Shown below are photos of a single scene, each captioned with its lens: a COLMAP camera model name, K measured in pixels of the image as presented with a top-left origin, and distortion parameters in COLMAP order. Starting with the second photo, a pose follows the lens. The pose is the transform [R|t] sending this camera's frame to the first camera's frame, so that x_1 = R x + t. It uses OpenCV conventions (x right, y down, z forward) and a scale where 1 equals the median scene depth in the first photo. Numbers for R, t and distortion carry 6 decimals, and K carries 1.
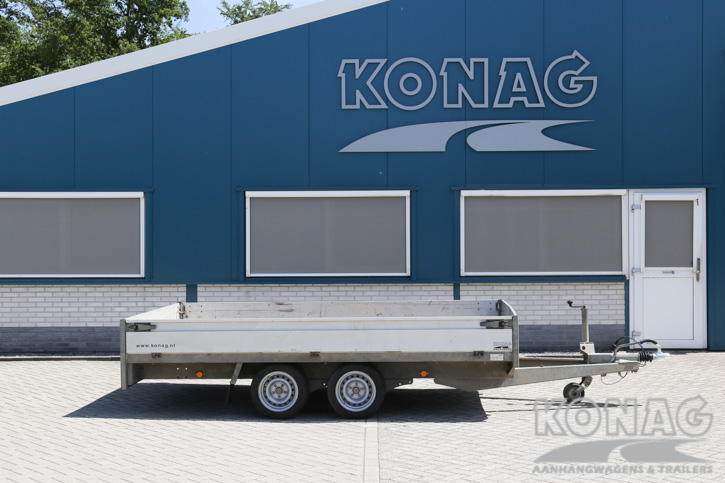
lens RADIAL K [[920.7, 0, 367.4], [0, 920.7, 243.3], [0, 0, 1]] dist [0.006657, 0.000000]
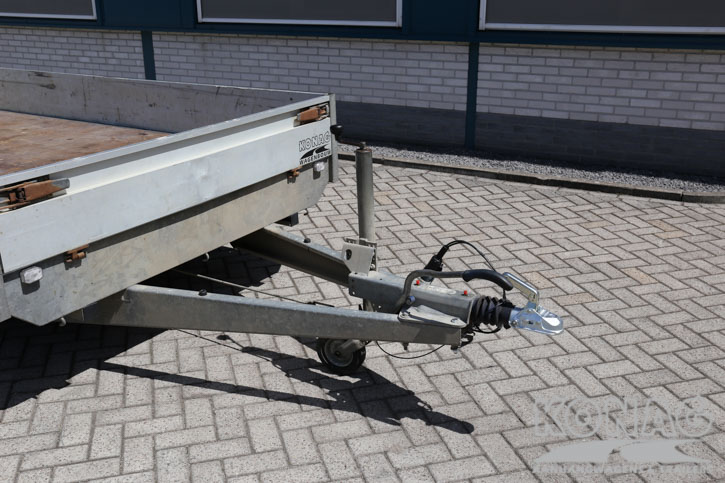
lens RADIAL K [[710.9, 0, 365.5], [0, 710.9, 244.1], [0, 0, 1]] dist [-0.002481, 0.000000]
pose [[0.881677, 0.163081, -0.442775, 0.263958], [0.001200, 0.937597, 0.347722, 0.005622], [0.471851, -0.307110, 0.826462, 0.543541]]
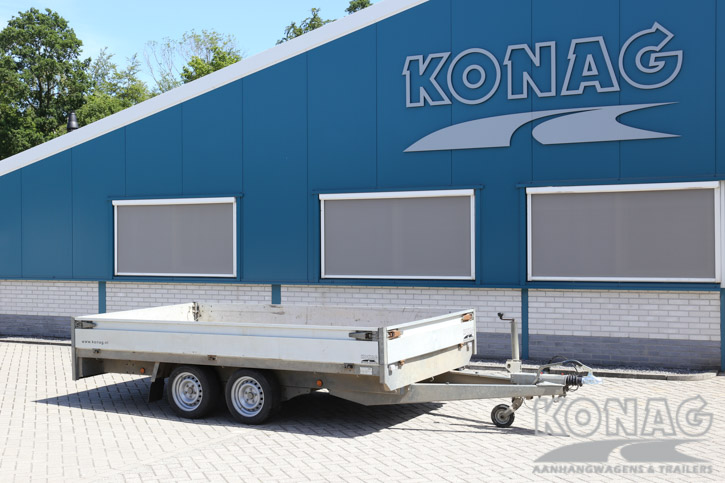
lens RADIAL K [[920.7, 0, 366.7], [0, 920.7, 241.5], [0, 0, 1]] dist [0.006657, 0.000000]
pose [[0.904818, -0.001976, -0.425793, 0.349021], [0.003531, 0.999990, 0.002863, -0.006789], [0.425783, -0.004094, 0.904816, 0.098401]]
